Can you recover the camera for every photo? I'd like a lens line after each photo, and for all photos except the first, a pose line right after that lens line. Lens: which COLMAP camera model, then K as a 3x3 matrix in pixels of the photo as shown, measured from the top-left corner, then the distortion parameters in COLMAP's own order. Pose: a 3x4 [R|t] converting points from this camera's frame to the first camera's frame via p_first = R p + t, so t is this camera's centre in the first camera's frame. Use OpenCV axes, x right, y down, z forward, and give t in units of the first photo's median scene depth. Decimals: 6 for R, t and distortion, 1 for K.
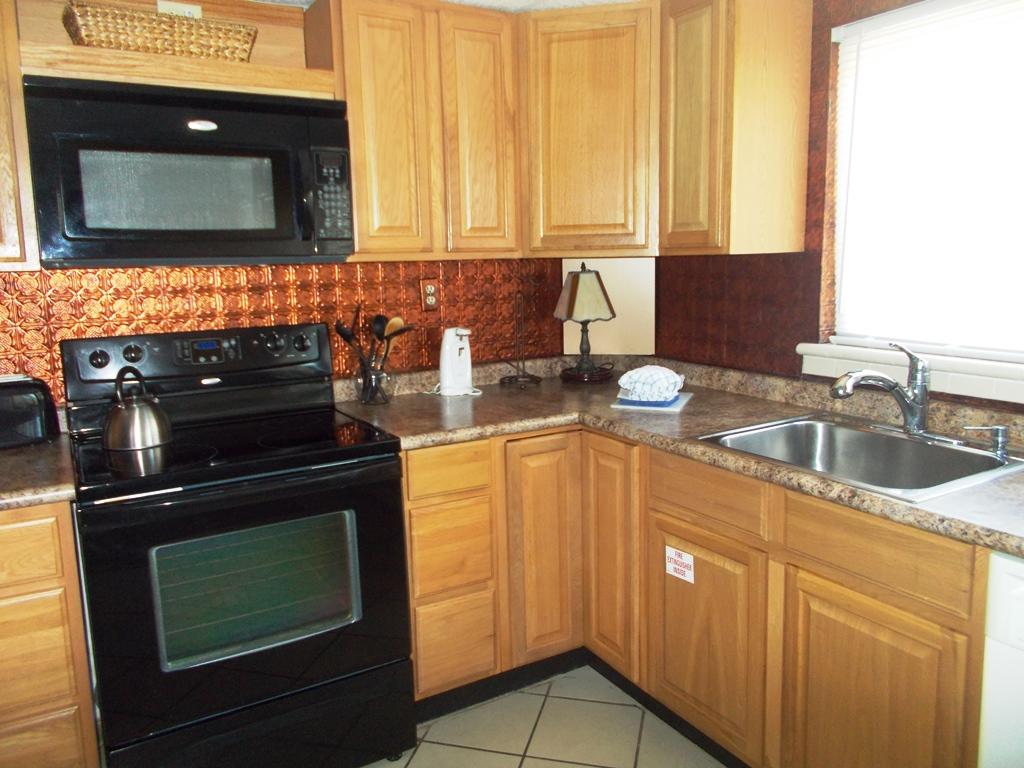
lens RADIAL K [[780.6, 0, 512.0], [0, 780.6, 384.0], [0, 0, 1]] dist [-0.003333, 0.003471]
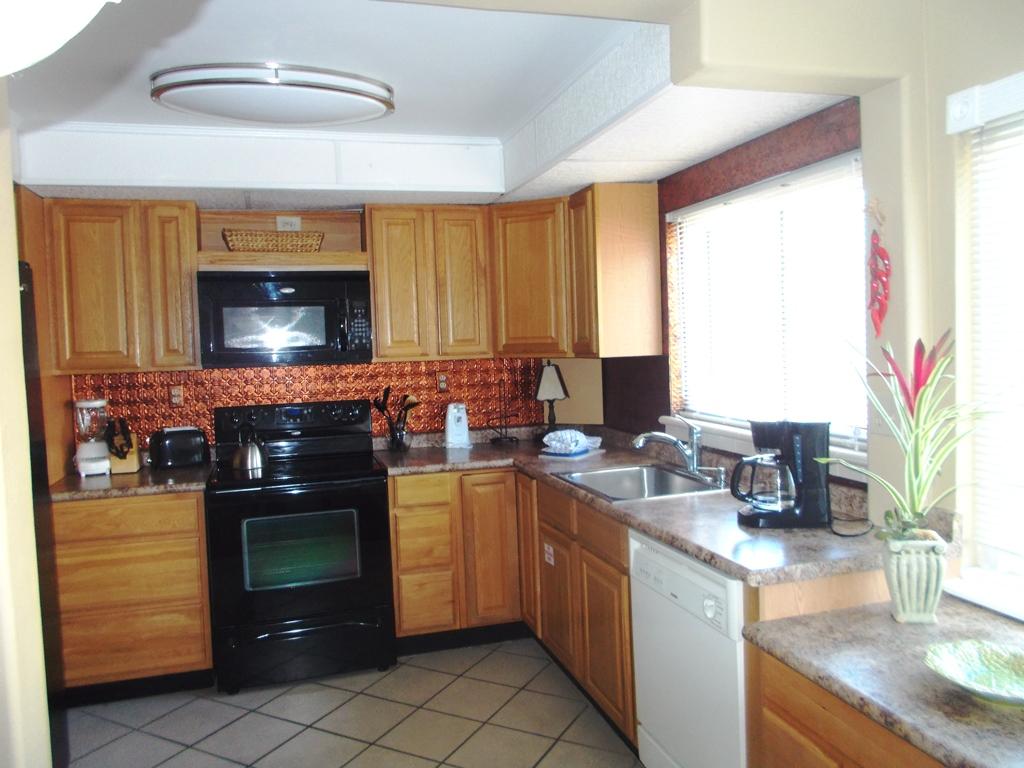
lens RADIAL K [[780.6, 0, 512.0], [0, 780.6, 384.0], [0, 0, 1]] dist [-0.003333, 0.003471]
pose [[0.971434, 0.004468, -0.237268, 0.462354], [-0.028075, 0.994965, -0.096208, 0.038837], [0.235644, 0.100121, 0.966668, -0.518382]]
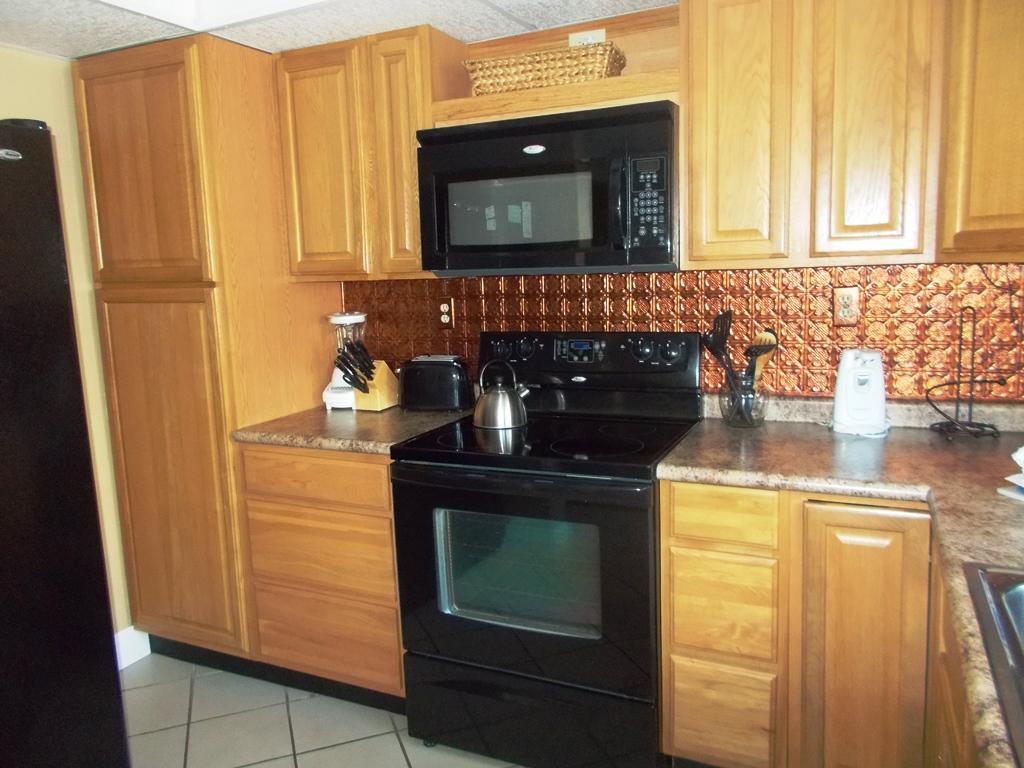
lens RADIAL K [[771.0, 0, 512.0], [0, 771.0, 384.0], [0, 0, 1]] dist [-0.001857, 0.001996]
pose [[0.567628, 0.125551, -0.813655, 0.438588], [-0.110929, 0.990955, 0.075522, -0.067756], [0.815777, 0.047390, 0.576421, 0.304003]]
